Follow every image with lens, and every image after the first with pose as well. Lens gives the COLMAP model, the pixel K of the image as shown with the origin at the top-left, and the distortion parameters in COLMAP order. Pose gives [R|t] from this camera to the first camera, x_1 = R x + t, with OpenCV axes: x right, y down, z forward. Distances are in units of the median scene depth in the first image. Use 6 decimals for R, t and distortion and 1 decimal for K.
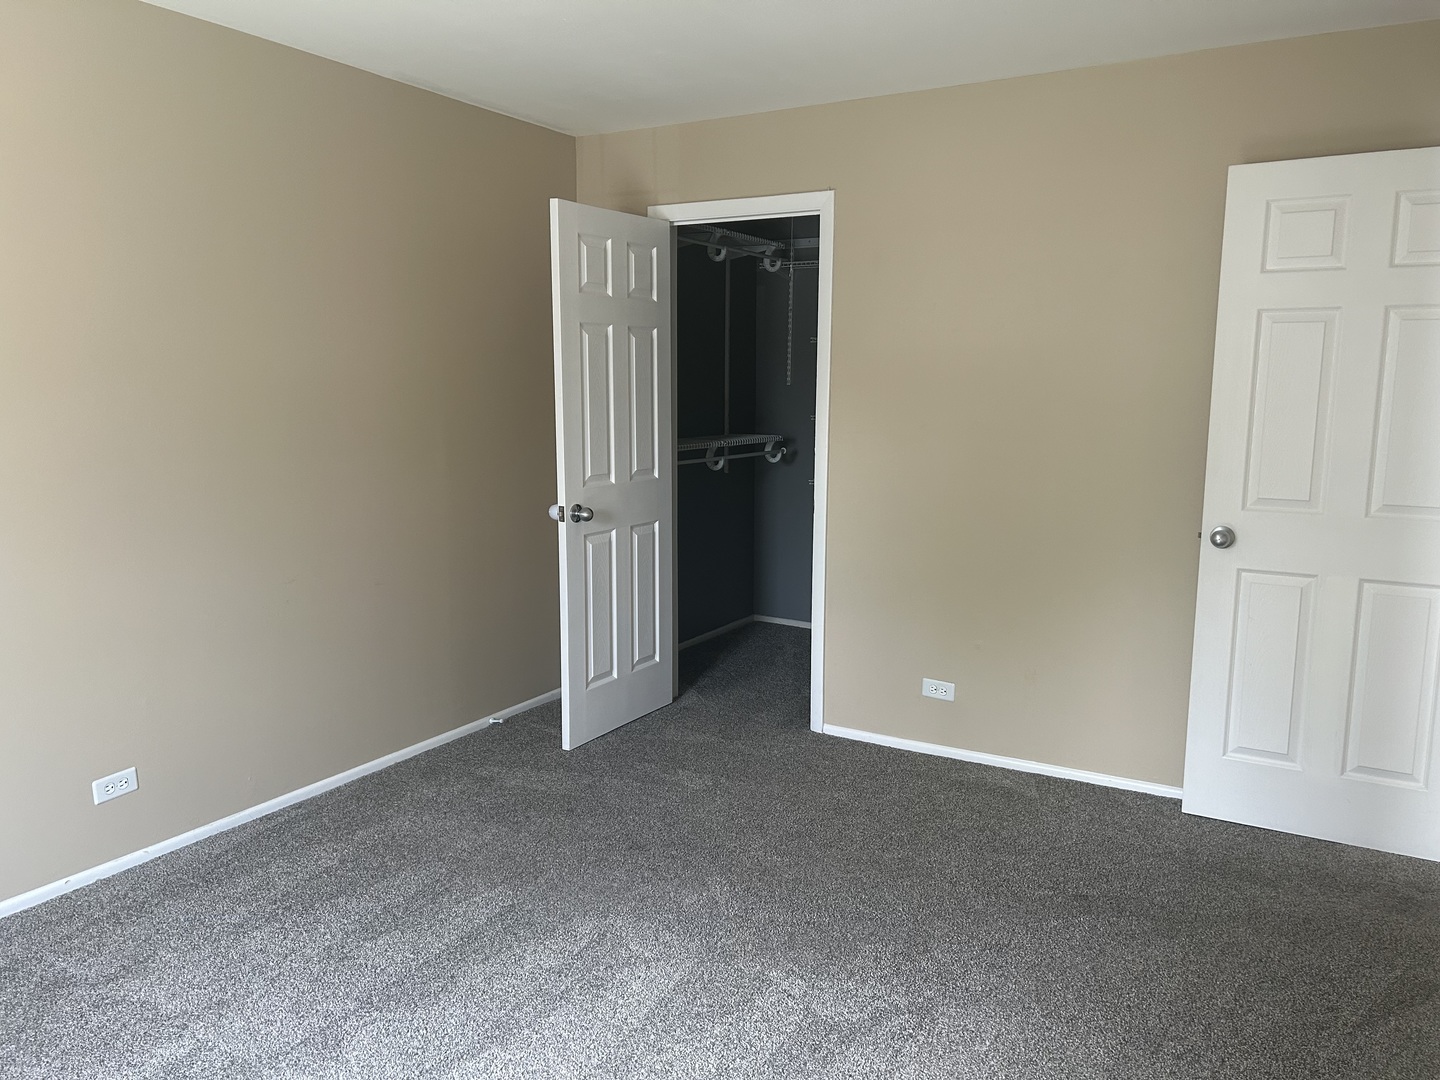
lens RADIAL K [[1090.7, 0, 720.0], [0, 1090.7, 540.0], [0, 0, 1]] dist [0.035832, -0.034006]
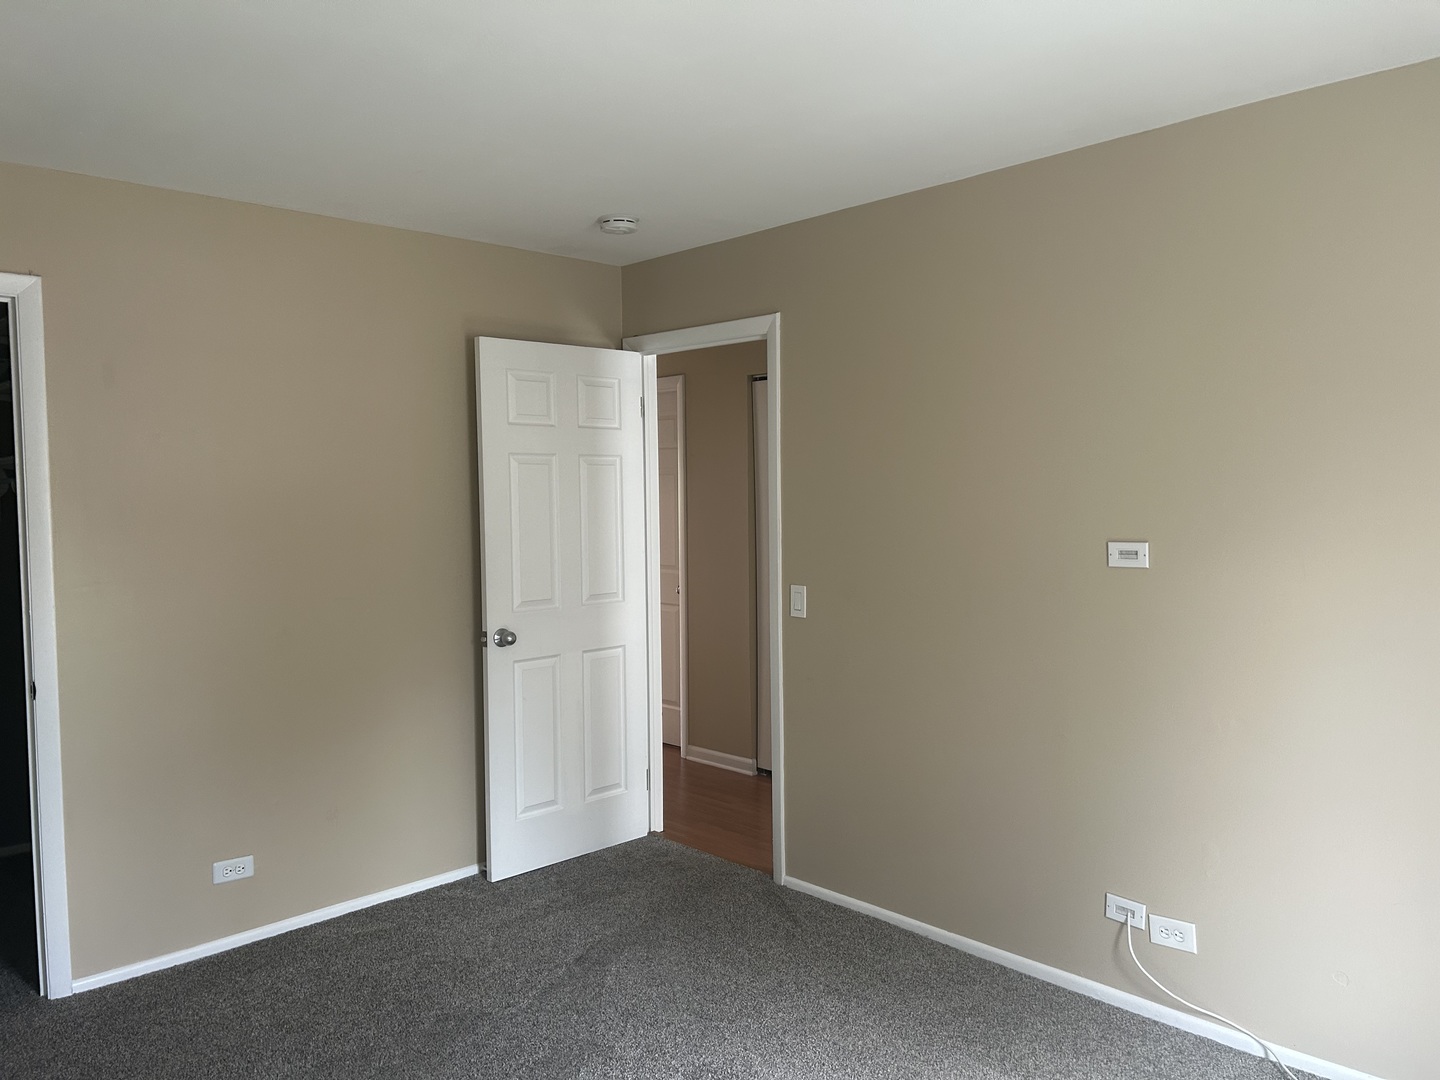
lens RADIAL K [[1090.7, 0, 720.0], [0, 1090.7, 540.0], [0, 0, 1]] dist [0.035832, -0.034006]
pose [[0.252655, -0.048081, 0.966361, -0.633082], [0.157170, 0.987539, 0.008042, -0.079817], [-0.954706, 0.149851, 0.257064, 0.442971]]
